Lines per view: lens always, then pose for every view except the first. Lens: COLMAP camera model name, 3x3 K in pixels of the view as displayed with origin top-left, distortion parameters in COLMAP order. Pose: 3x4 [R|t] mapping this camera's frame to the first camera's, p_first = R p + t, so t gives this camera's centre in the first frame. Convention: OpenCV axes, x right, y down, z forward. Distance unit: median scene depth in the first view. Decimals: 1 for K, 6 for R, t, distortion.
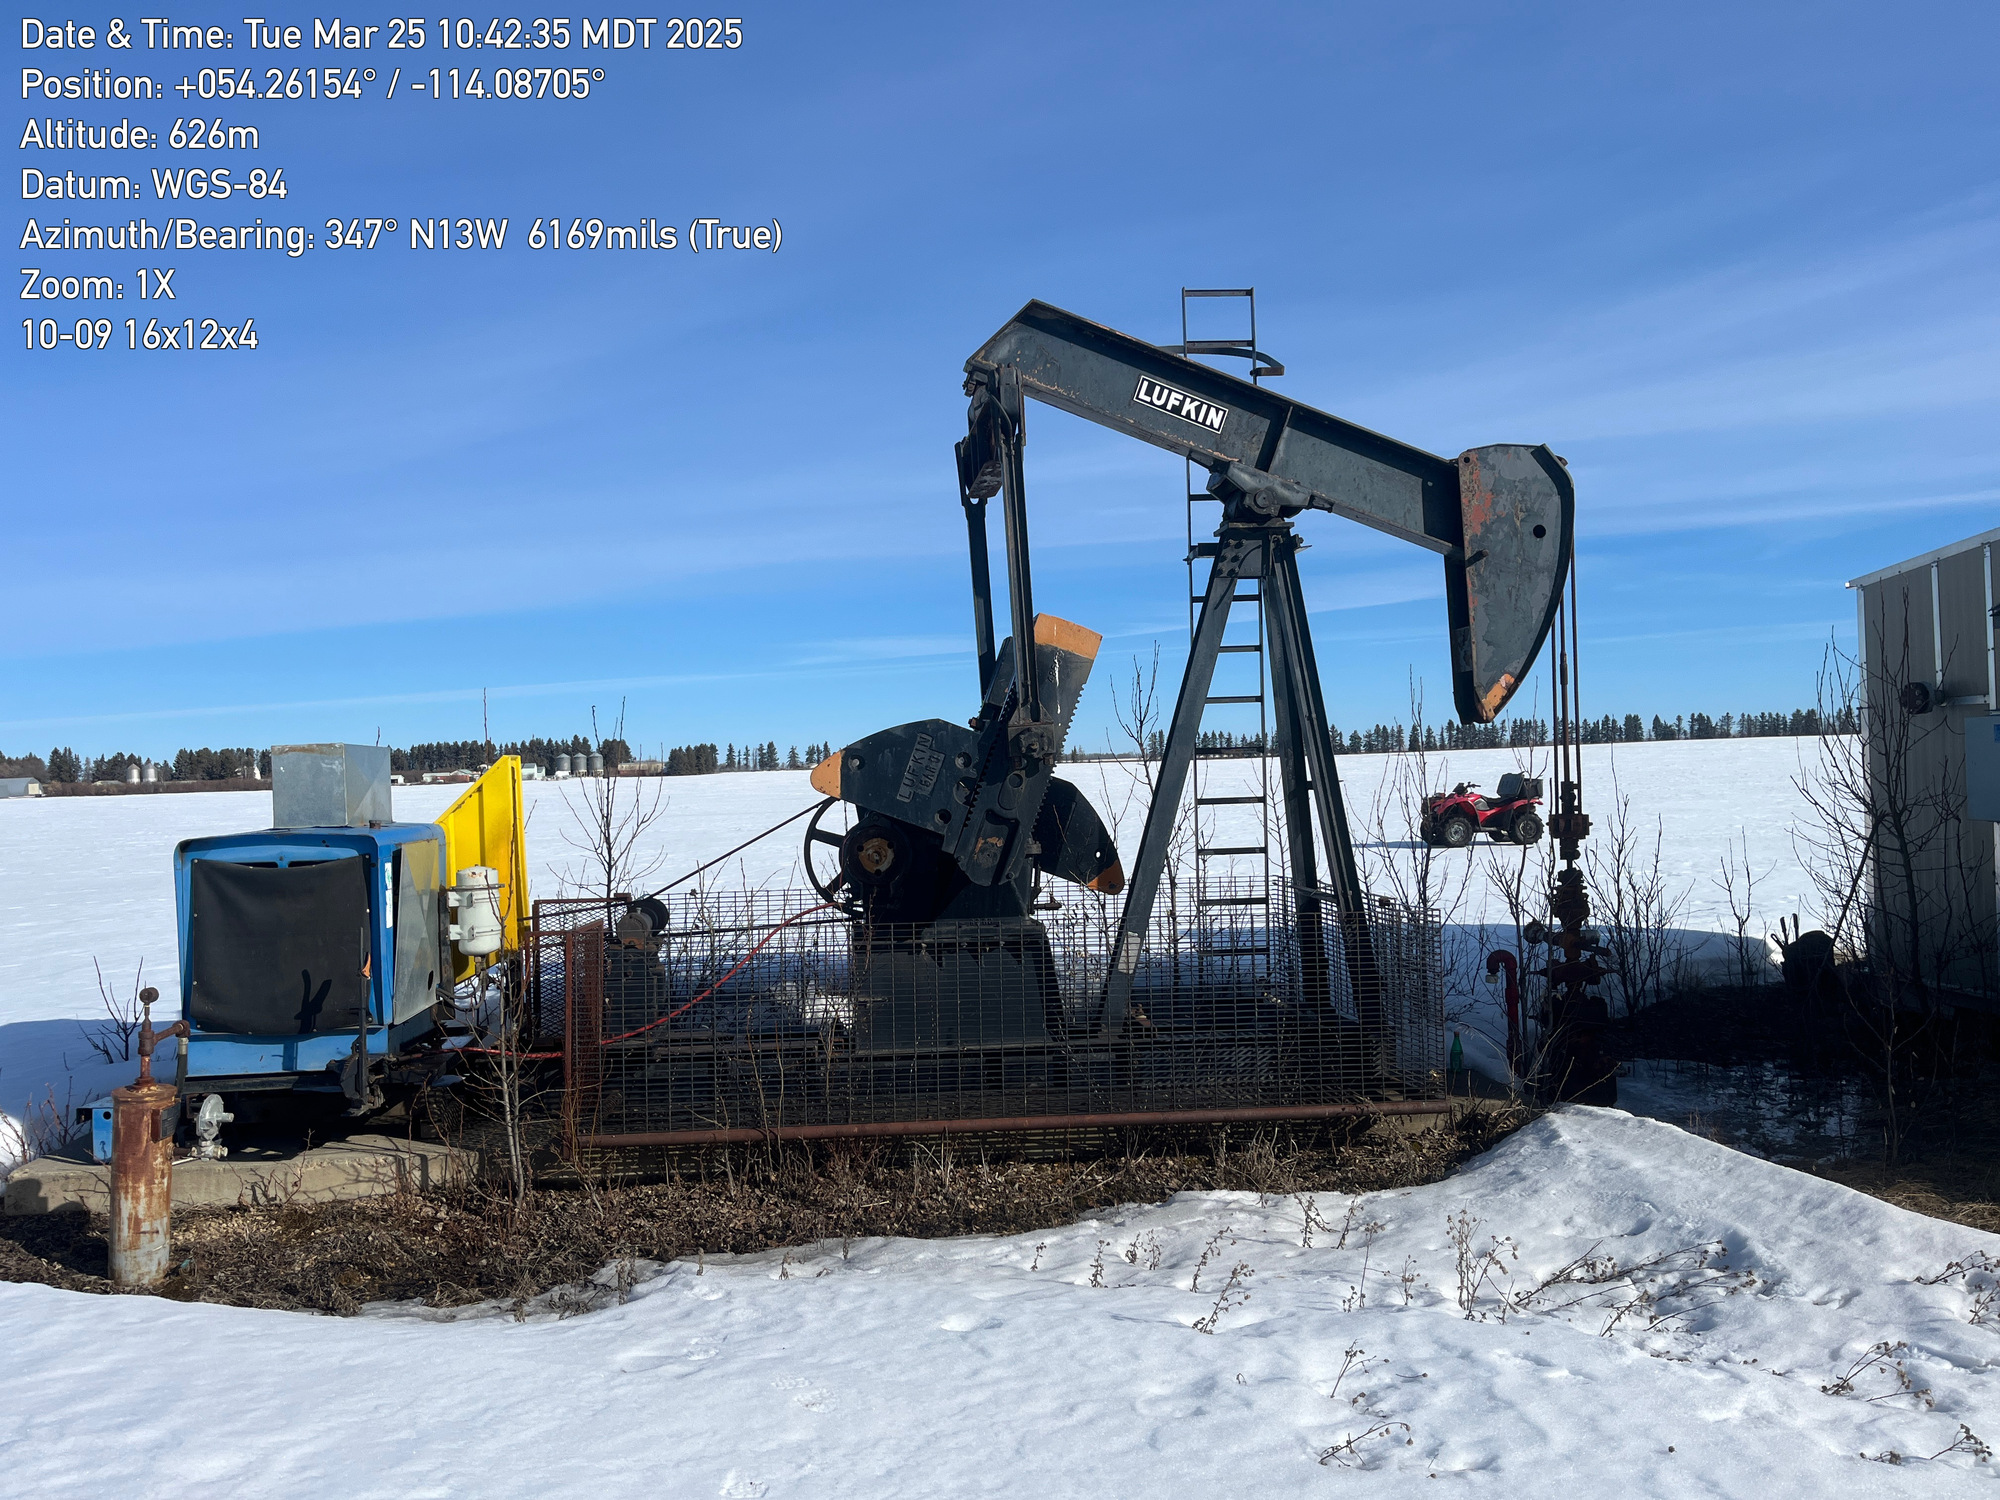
lens RADIAL K [[1541.6, 0, 1014.1], [0, 1541.6, 763.8], [0, 0, 1]] dist [0.044624, -0.065458]
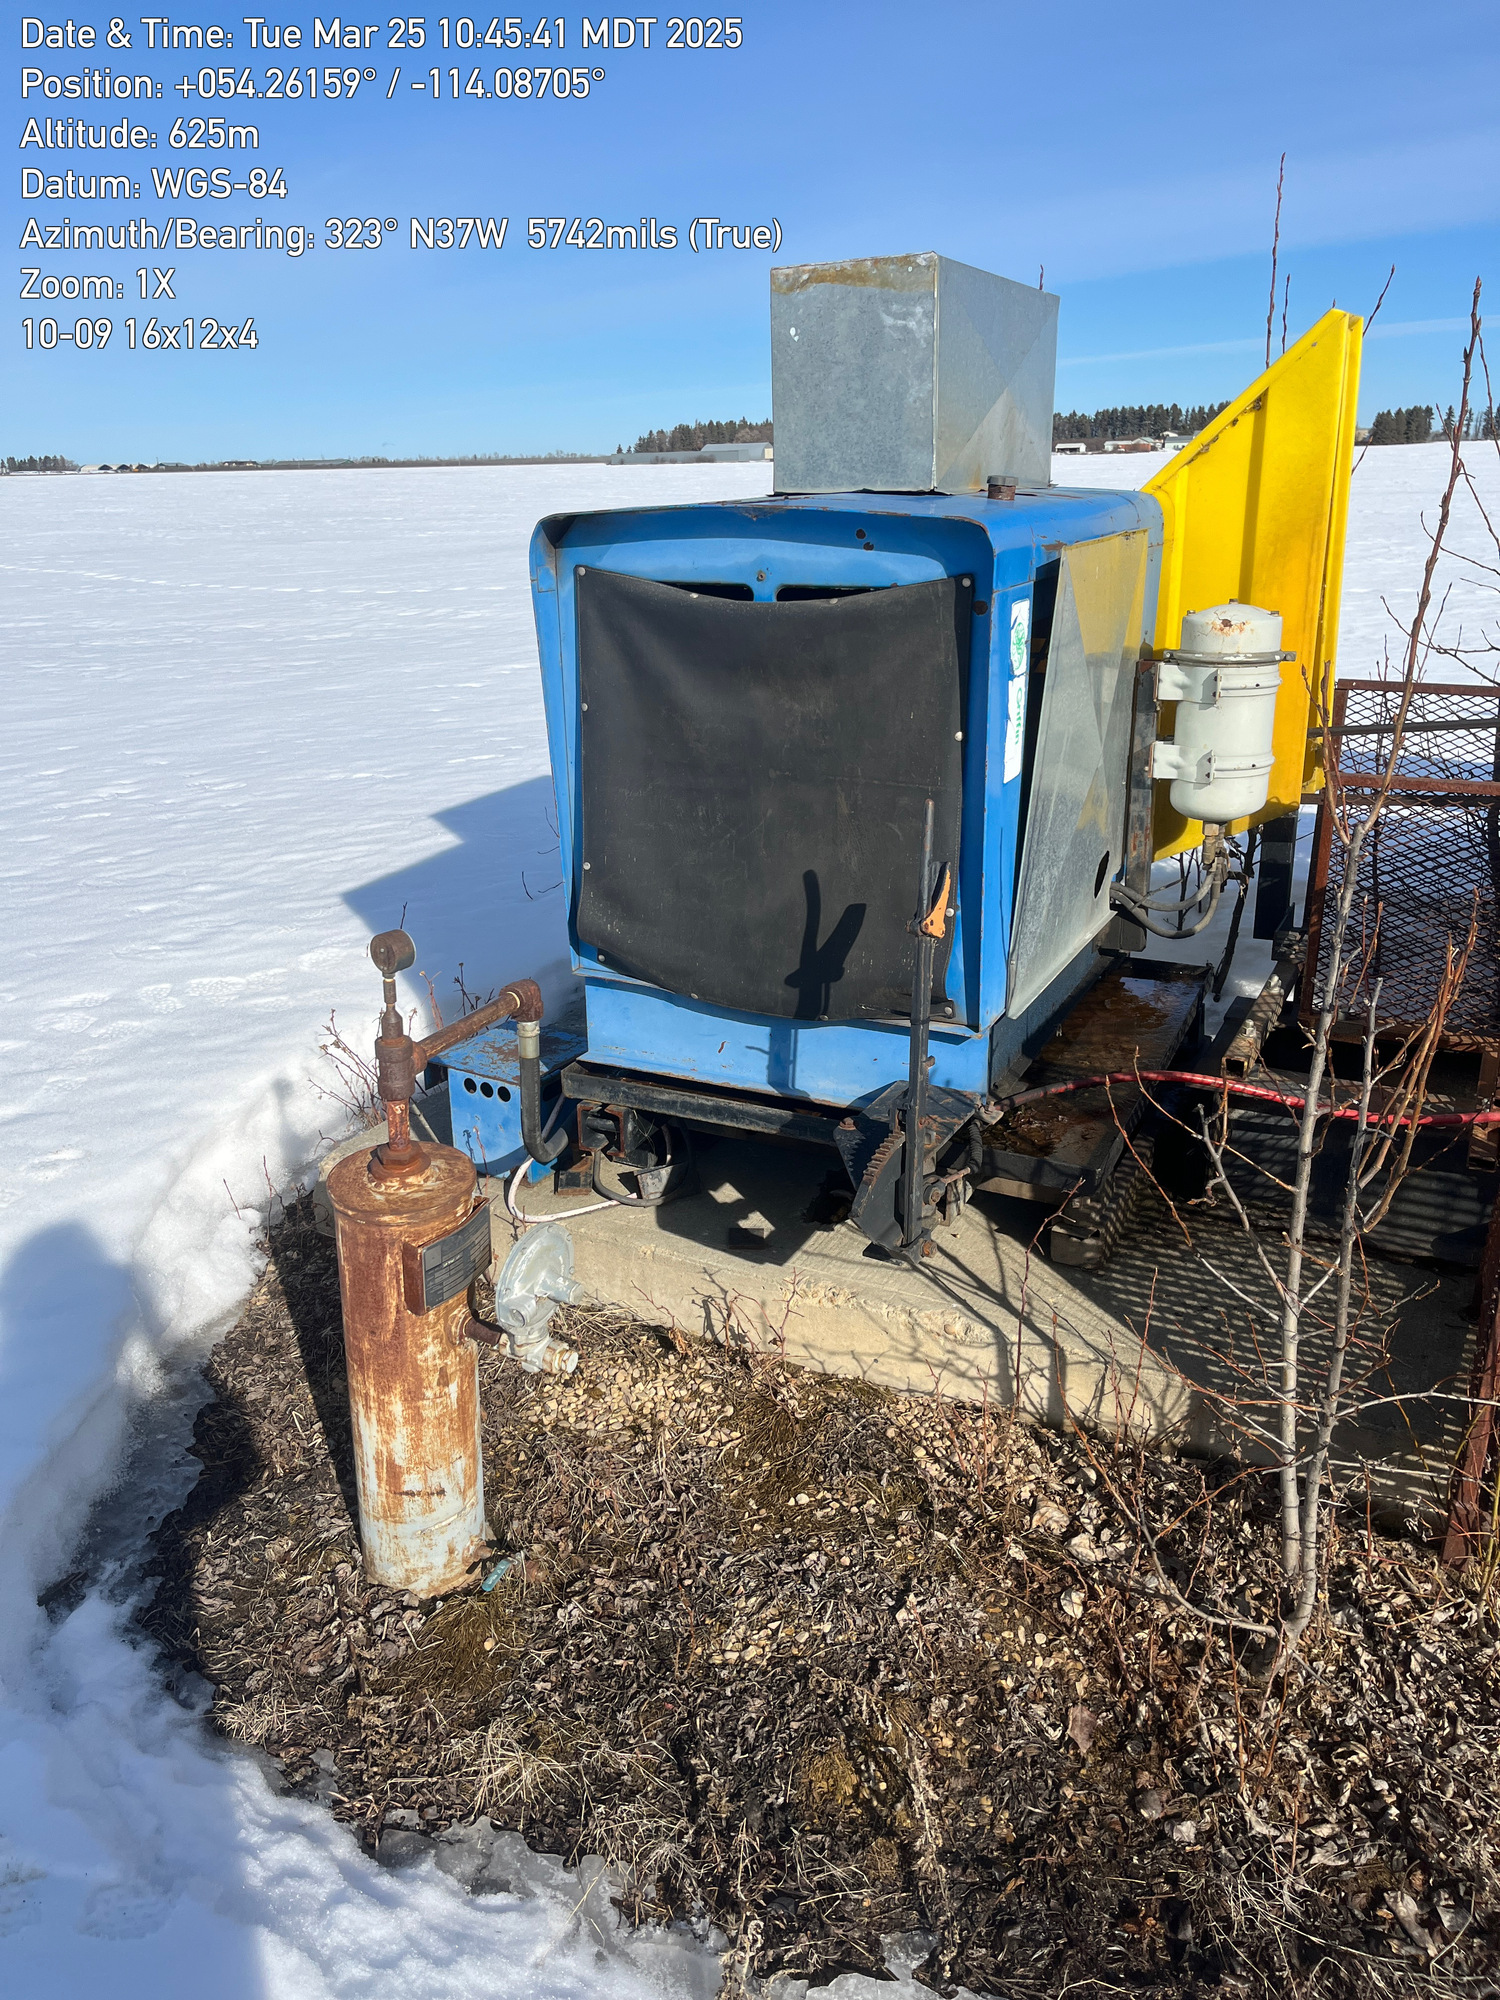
lens RADIAL K [[1541.6, 0, 752.1], [0, 1541.6, 1010.6], [0, 0, 1]] dist [0.044624, -0.065458]
pose [[0.839129, 0.196128, -0.507342, -0.252281], [-0.006471, 0.936264, 0.351237, 0.026759], [0.543894, -0.291450, 0.786916, 0.647643]]
